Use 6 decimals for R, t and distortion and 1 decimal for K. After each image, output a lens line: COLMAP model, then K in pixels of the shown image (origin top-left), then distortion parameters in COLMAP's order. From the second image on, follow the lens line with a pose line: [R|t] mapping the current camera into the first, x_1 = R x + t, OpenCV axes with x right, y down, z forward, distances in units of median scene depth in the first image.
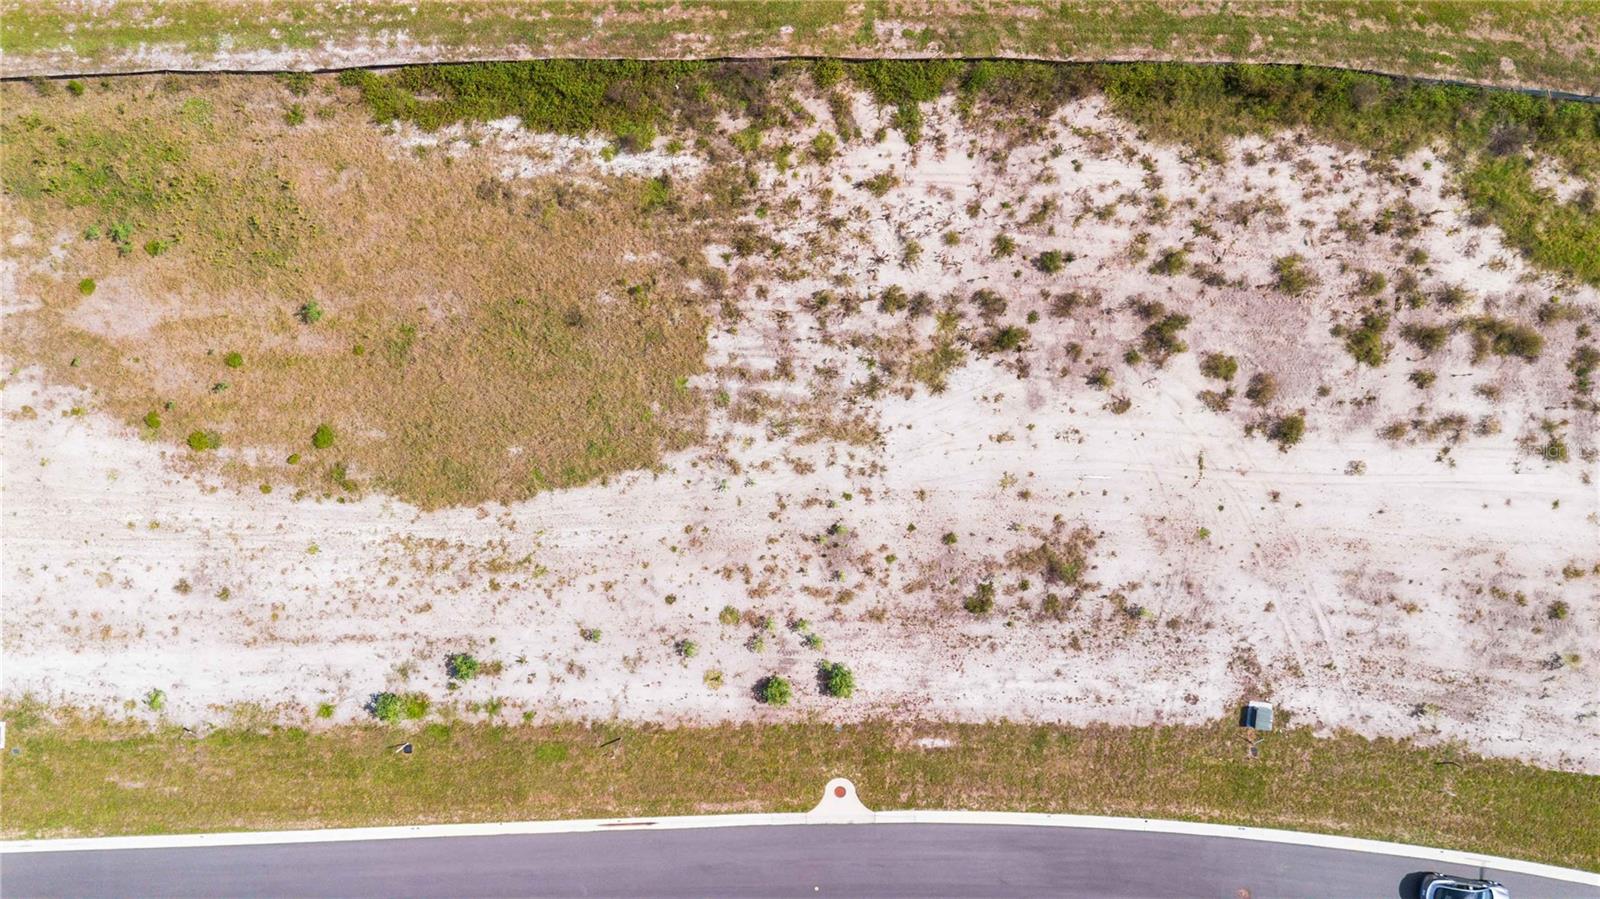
lens RADIAL K [[1137.3, 0, 800.0], [0, 1137.3, 449.5], [0, 0, 1]] dist [0.094902, -0.120963]
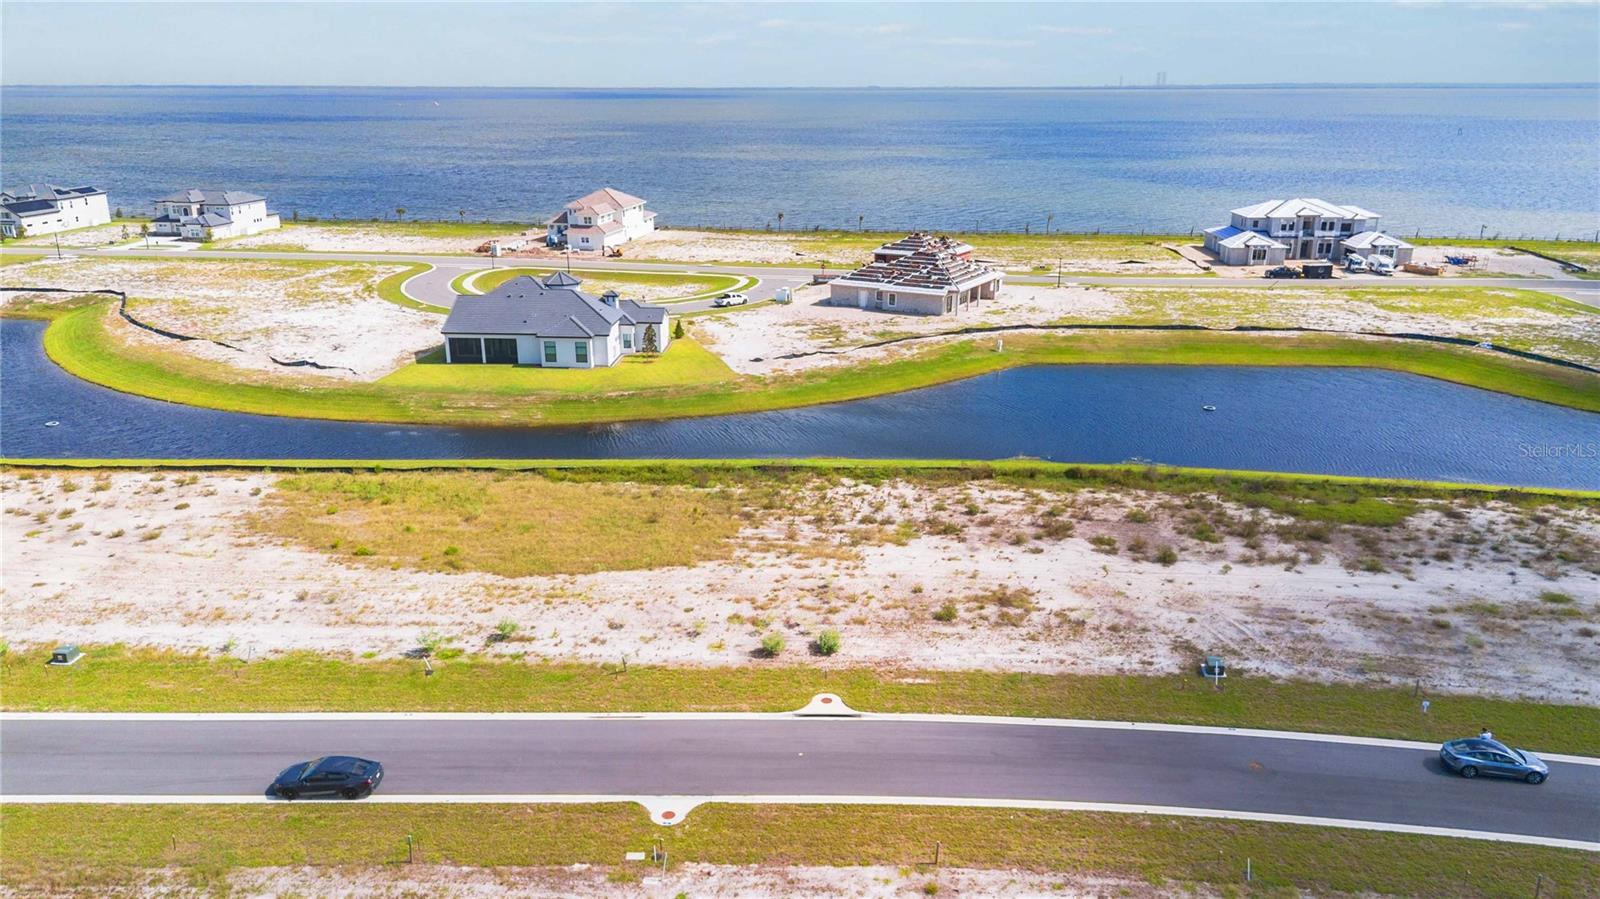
lens RADIAL K [[1137.3, 0, 800.0], [0, 1137.3, 449.5], [0, 0, 1]] dist [0.094902, -0.120963]
pose [[0.999289, 0.006902, -0.037069, 0.047947], [-0.037486, 0.287991, -0.956899, 1.233115], [0.004071, 0.957608, 0.288045, 0.489271]]
